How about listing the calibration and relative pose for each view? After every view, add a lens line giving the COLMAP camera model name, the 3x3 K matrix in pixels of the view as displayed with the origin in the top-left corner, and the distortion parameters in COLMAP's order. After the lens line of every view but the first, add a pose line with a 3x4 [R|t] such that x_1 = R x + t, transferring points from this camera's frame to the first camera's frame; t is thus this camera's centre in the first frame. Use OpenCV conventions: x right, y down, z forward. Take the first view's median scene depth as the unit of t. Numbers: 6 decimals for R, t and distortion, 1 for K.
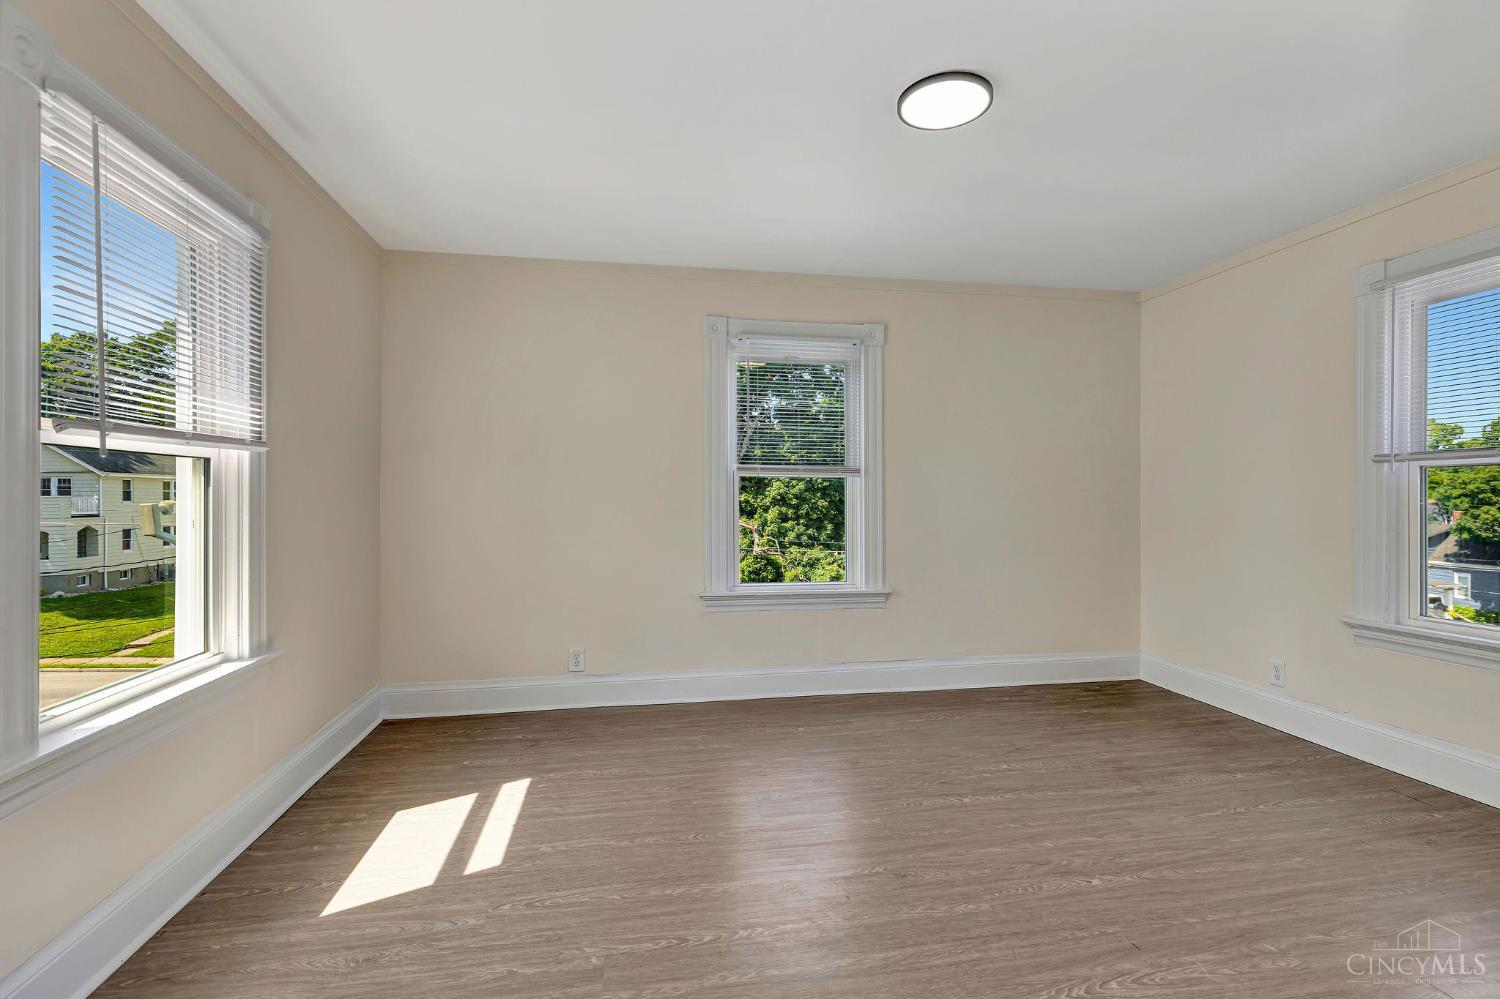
lens RADIAL K [[672.7, 0, 759.6], [0, 672.7, 502.8], [0, 0, 1]] dist [0.014034, -0.000227]
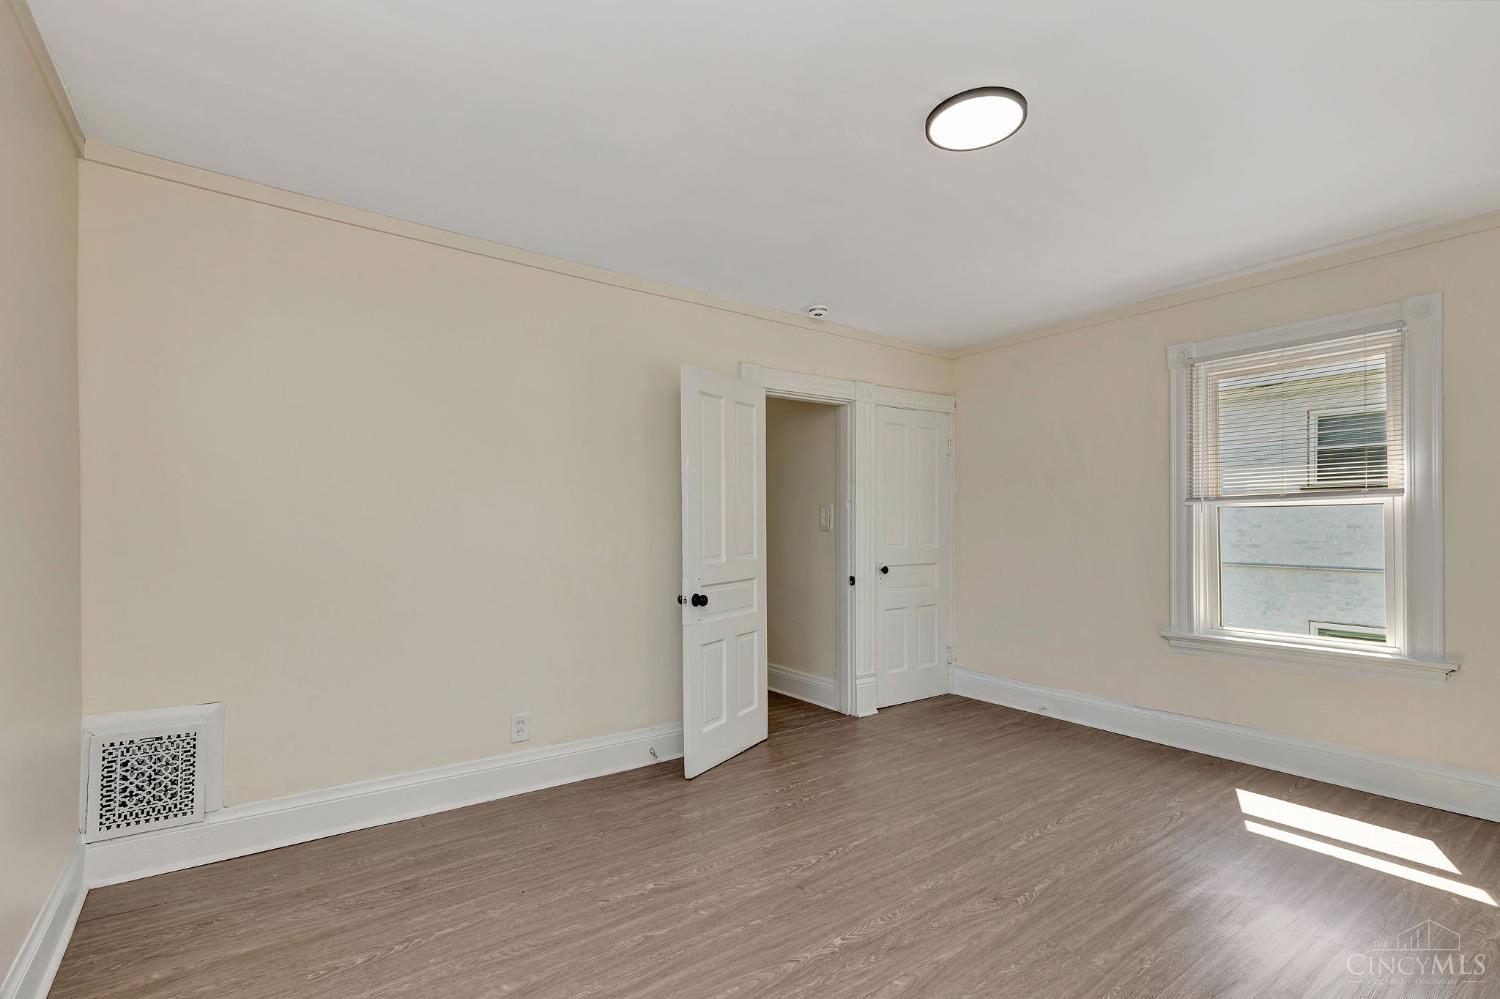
lens RADIAL K [[688.0, 0, 758.8], [0, 688.0, 524.8], [0, 0, 1]] dist [0.012946, -0.000014]
pose [[-0.900075, -0.002244, -0.435729, 0.997101], [-0.003120, 0.999994, 0.001295, -0.021667], [0.435724, 0.002525, -0.900077, 1.783858]]
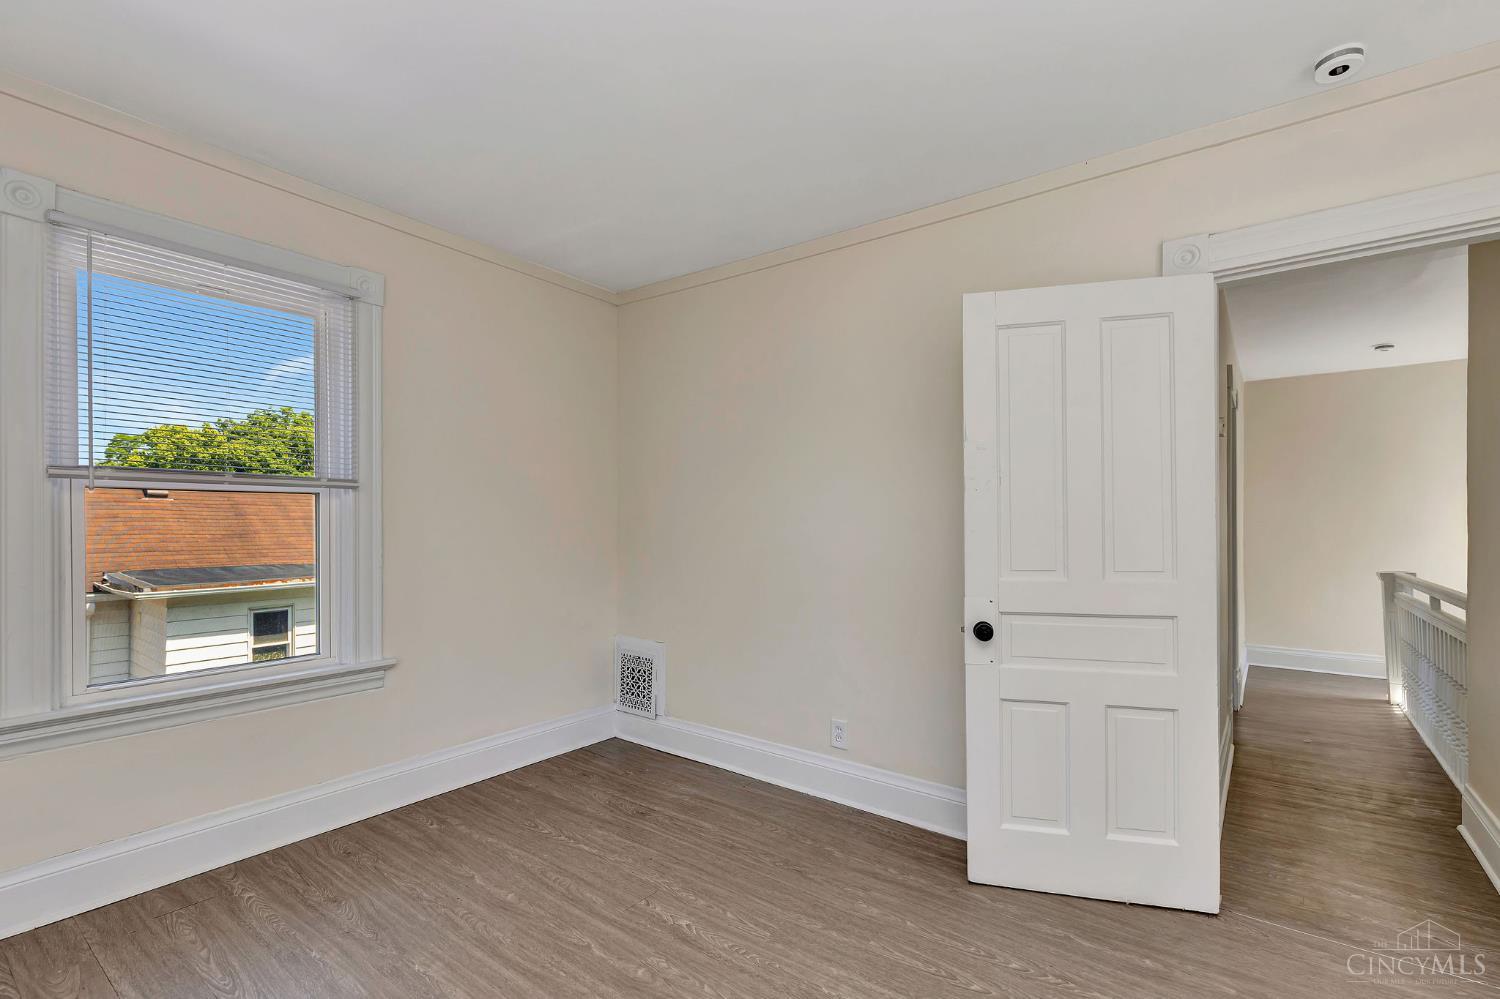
lens RADIAL K [[688.0, 0, 758.8], [0, 688.0, 524.8], [0, 0, 1]] dist [0.012946, -0.000014]
pose [[-0.675793, -0.004872, 0.737076, -0.113718], [-0.001510, 0.999985, 0.005225, -0.021824], [-0.737090, 0.002418, -0.675790, 1.318405]]
